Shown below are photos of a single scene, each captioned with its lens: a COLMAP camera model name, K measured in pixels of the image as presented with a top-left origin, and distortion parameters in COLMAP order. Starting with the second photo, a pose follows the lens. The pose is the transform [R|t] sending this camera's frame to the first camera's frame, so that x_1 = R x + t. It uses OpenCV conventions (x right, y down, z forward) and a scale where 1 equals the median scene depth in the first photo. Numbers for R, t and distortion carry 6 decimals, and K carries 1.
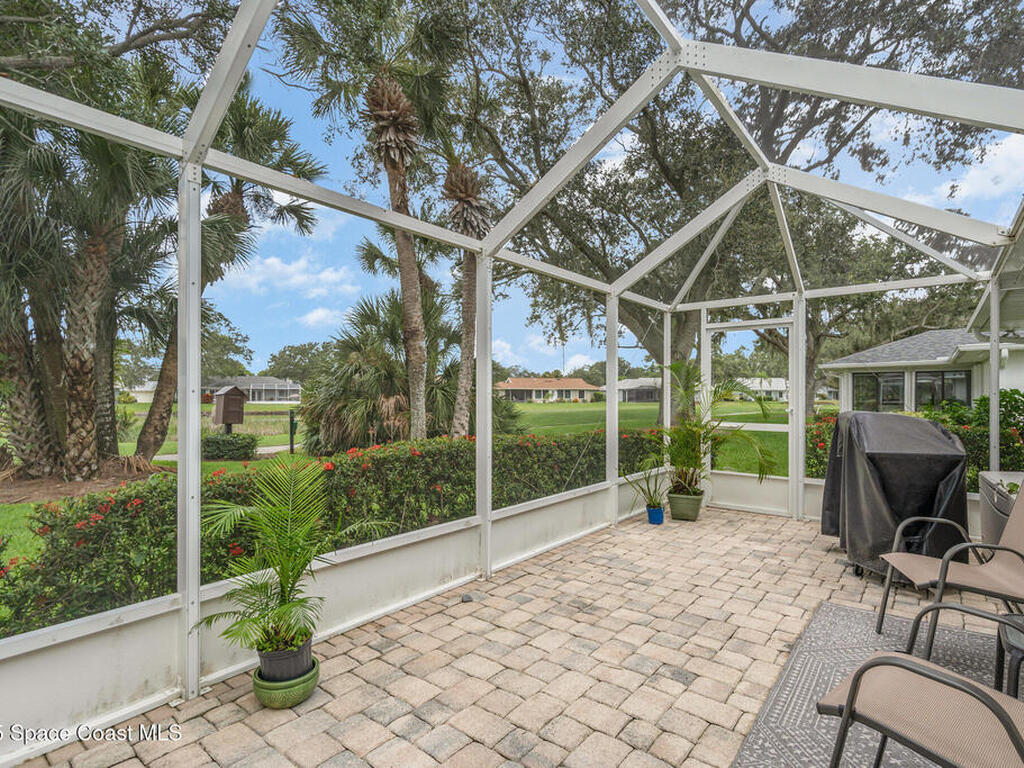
lens RADIAL K [[519.8, 0, 512.1], [0, 519.8, 391.8], [0, 0, 1]] dist [-0.001805, 0.000320]
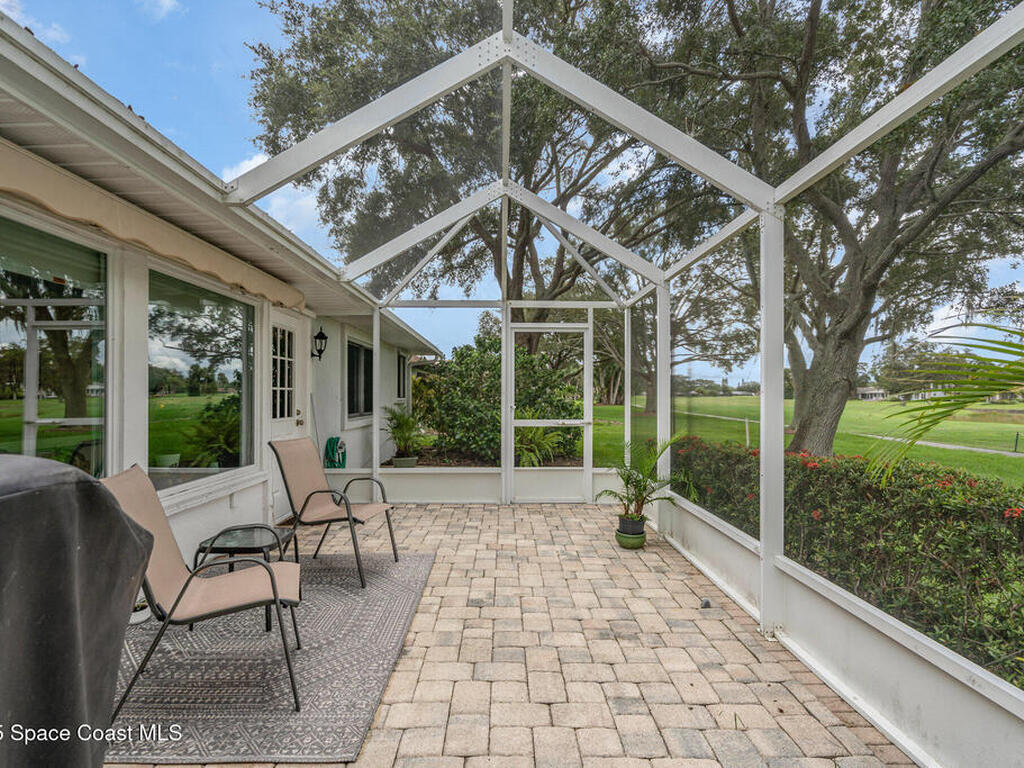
lens RADIAL K [[519.8, 0, 512.1], [0, 519.8, 391.8], [0, 0, 1]] dist [-0.001805, 0.000320]
pose [[-0.762780, -0.008109, -0.646607, 0.931900], [-0.001305, 0.999939, -0.011001, 0.016526], [0.646657, -0.007548, -0.762744, 1.724696]]
